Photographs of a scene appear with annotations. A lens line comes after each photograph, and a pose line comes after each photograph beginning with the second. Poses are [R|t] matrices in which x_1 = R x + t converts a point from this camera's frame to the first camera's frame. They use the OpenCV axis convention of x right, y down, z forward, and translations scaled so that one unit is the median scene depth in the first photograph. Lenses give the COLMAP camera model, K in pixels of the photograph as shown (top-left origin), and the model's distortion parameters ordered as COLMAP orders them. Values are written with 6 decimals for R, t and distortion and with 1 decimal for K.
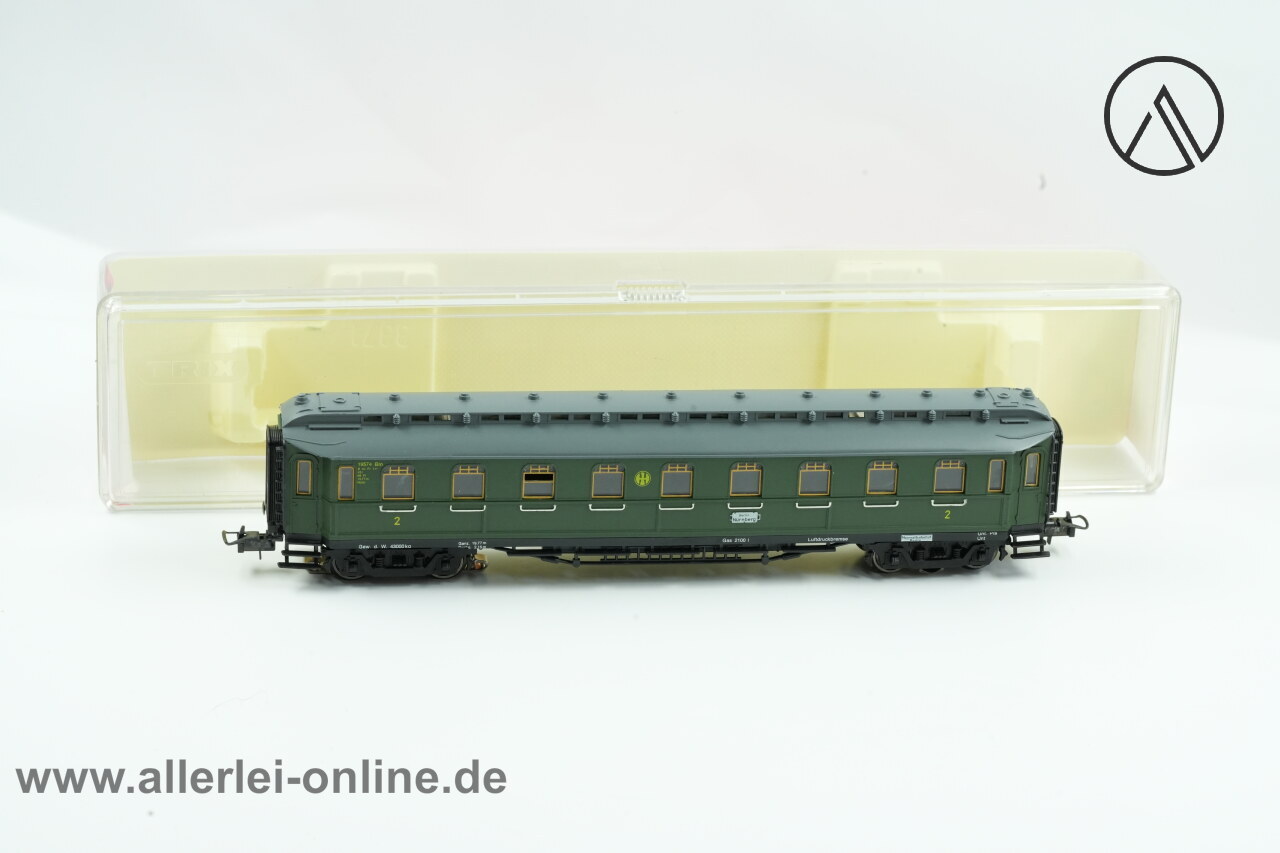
lens RADIAL K [[3482.6, 0, 640.0], [0, 3482.6, 426.5], [0, 0, 1]] dist [-0.148375, -0.481658]
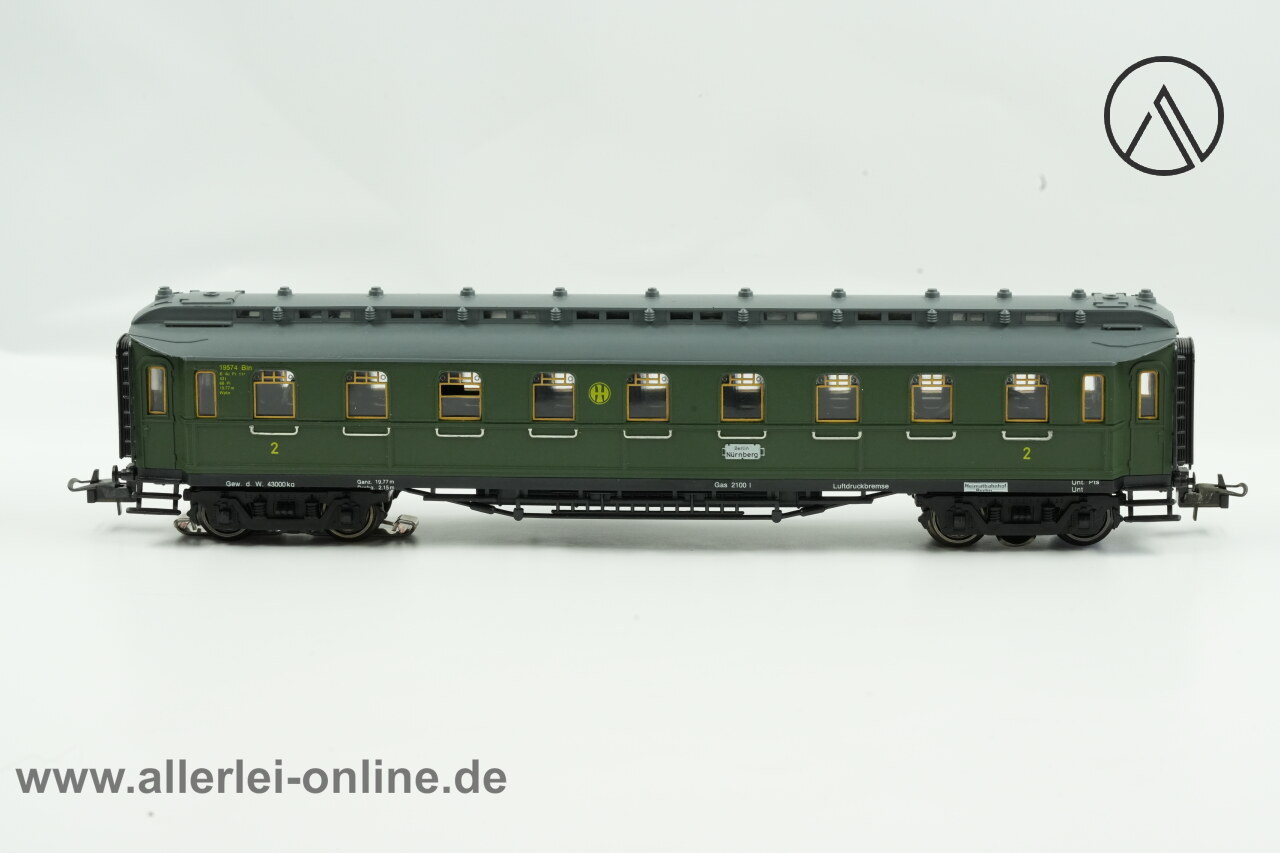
lens RADIAL K [[3482.6, 0, 640.0], [0, 3482.6, 426.5], [0, 0, 1]] dist [-0.148375, -0.481658]
pose [[0.977231, -0.009382, -0.211969, 0.164162], [-0.027427, 0.985054, -0.170047, 0.145934], [0.210396, 0.171989, 0.962369, 0.288669]]
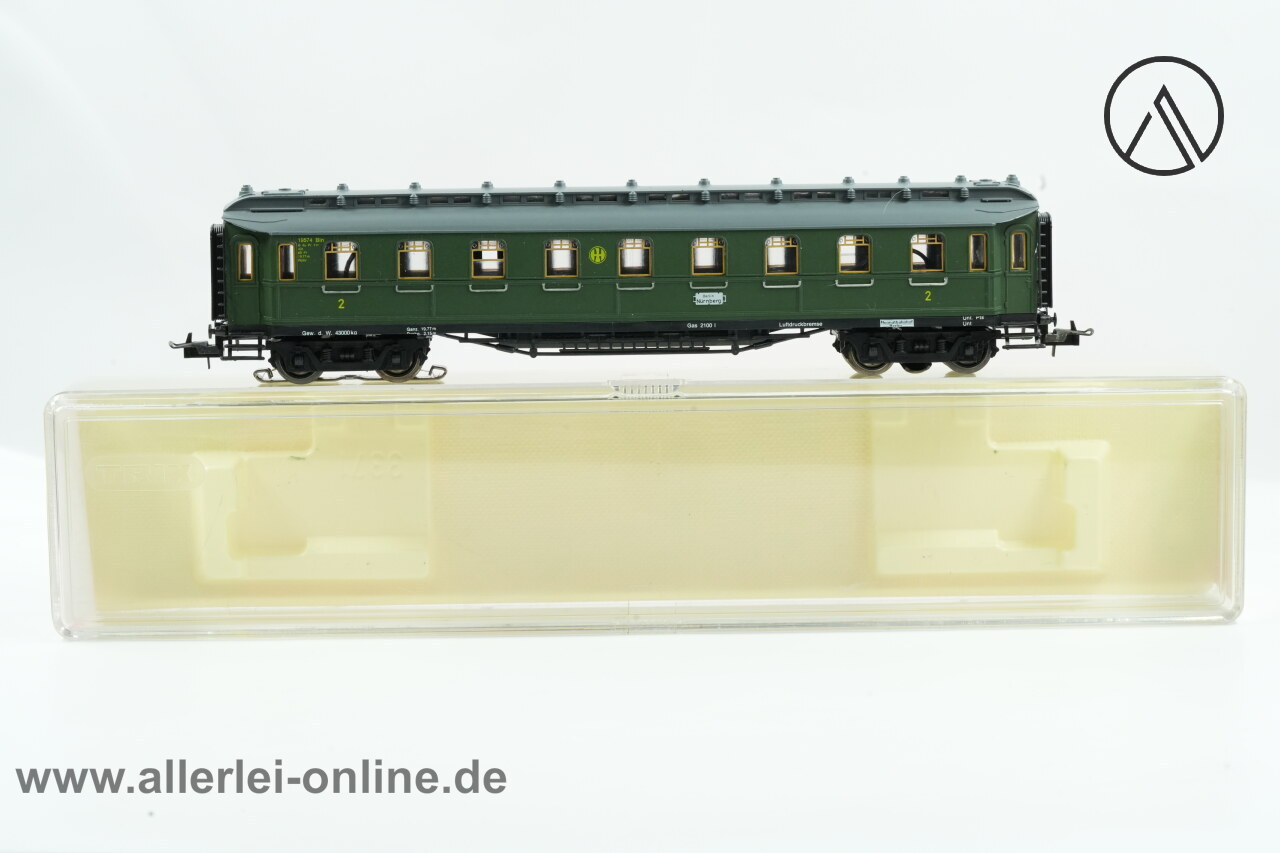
lens RADIAL K [[3482.6, 0, 640.0], [0, 3482.6, 426.5], [0, 0, 1]] dist [-0.148375, -0.481658]
pose [[0.992458, -0.041600, -0.115314, 0.118847], [0.010548, 0.966152, -0.257759, 0.302657], [0.122134, 0.254599, 0.959303, 0.099625]]
